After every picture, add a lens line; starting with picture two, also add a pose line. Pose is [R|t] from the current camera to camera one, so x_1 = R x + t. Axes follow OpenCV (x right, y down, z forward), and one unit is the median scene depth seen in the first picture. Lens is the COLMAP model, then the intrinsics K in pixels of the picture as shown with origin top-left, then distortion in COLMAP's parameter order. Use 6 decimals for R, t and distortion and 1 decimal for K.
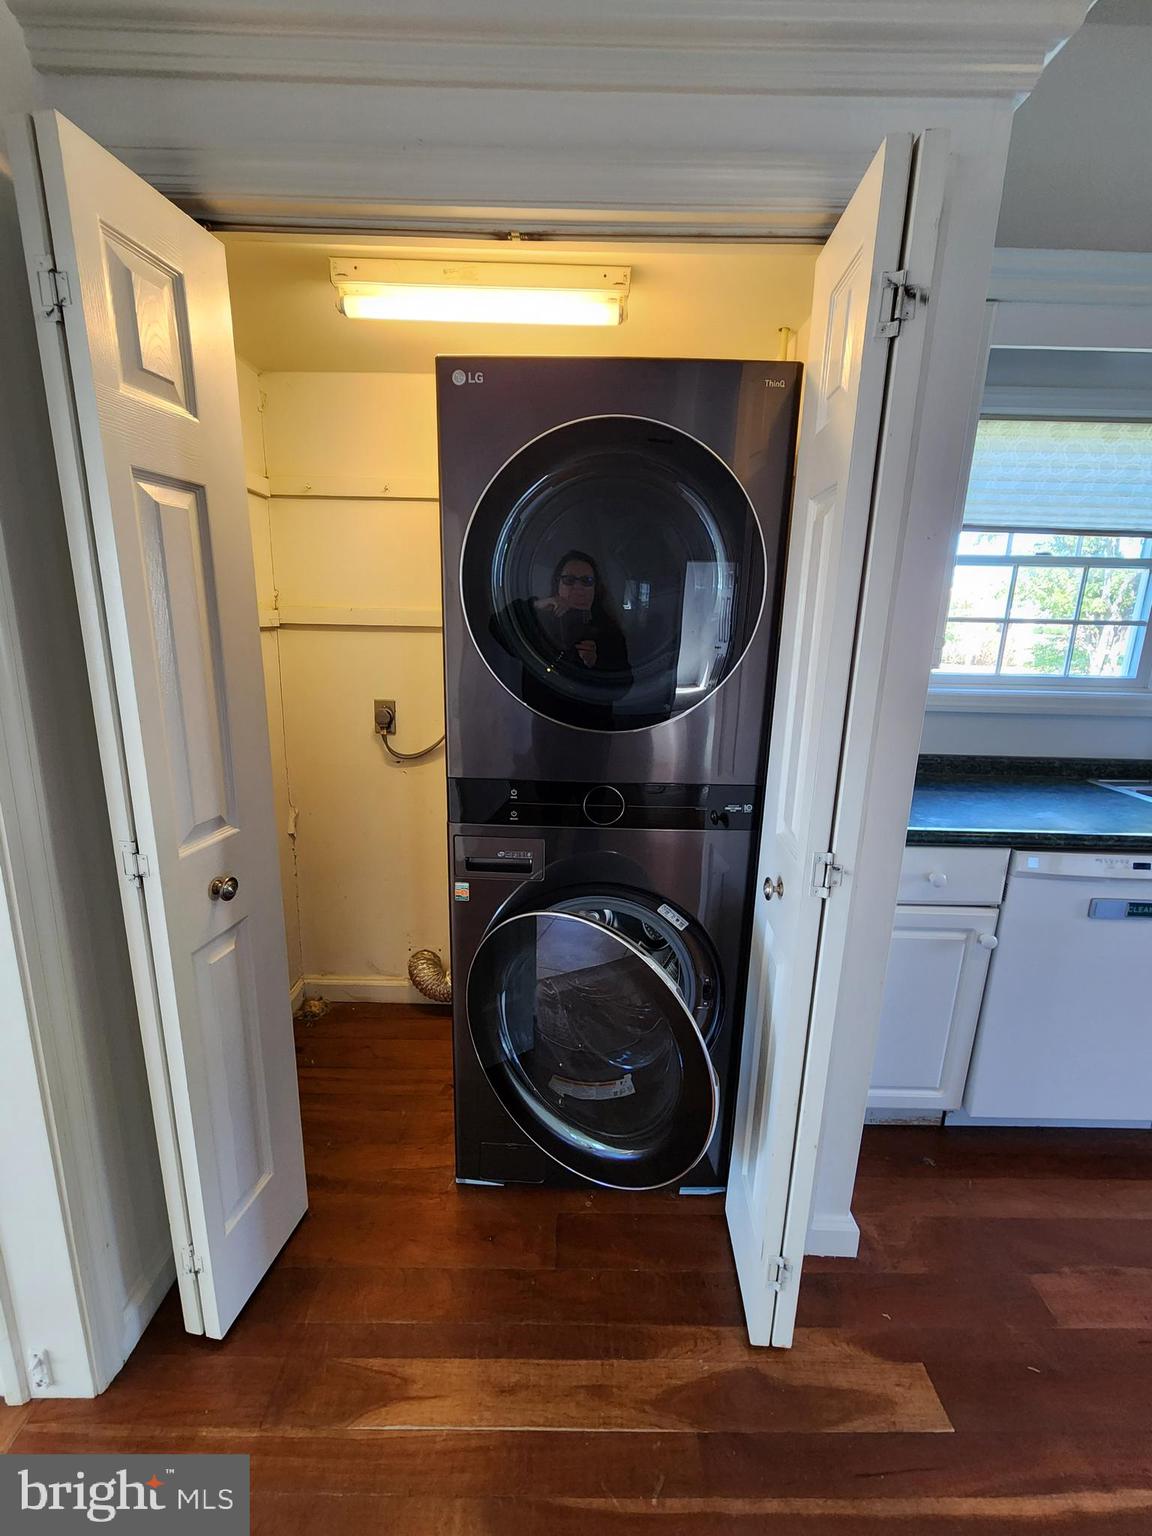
lens RADIAL K [[623.0, 0, 563.7], [0, 623.0, 754.6], [0, 0, 1]] dist [-0.000752, -0.000038]
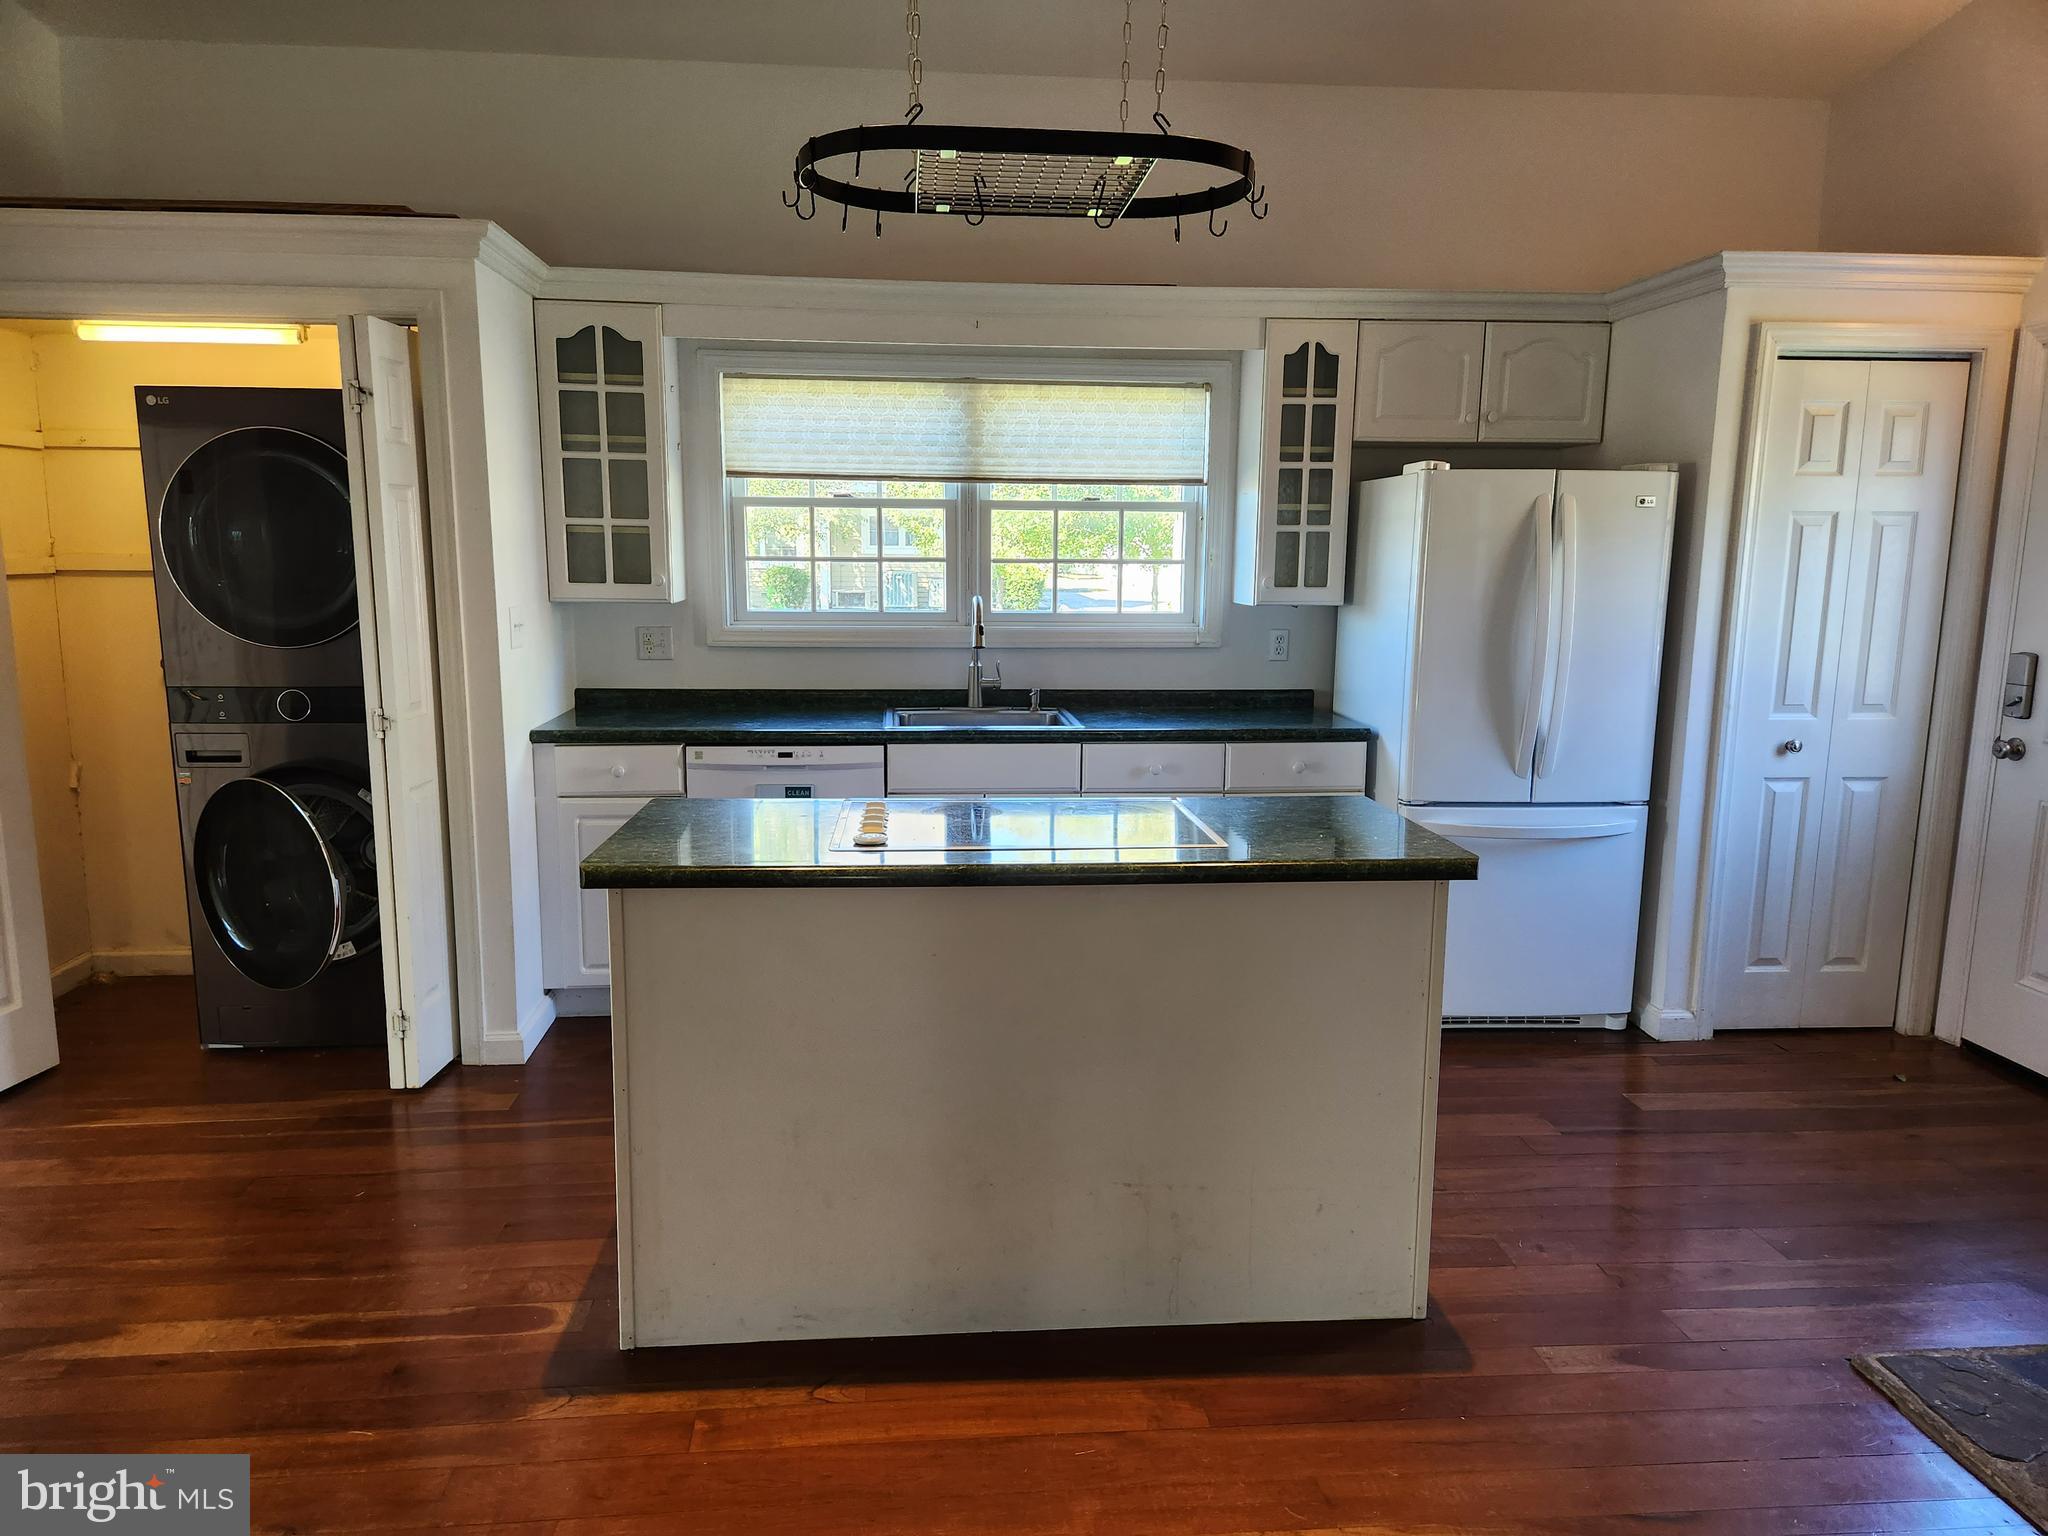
lens RADIAL K [[1363.4, 0, 1024.0], [0, 1363.4, 768.0], [0, 0, 1]] dist [0.029170, -0.003128]
pose [[0.994922, -0.029793, 0.096143, 1.274895], [0.035167, 0.997884, -0.054692, 0.414616], [-0.094310, 0.057795, 0.993864, -1.959109]]
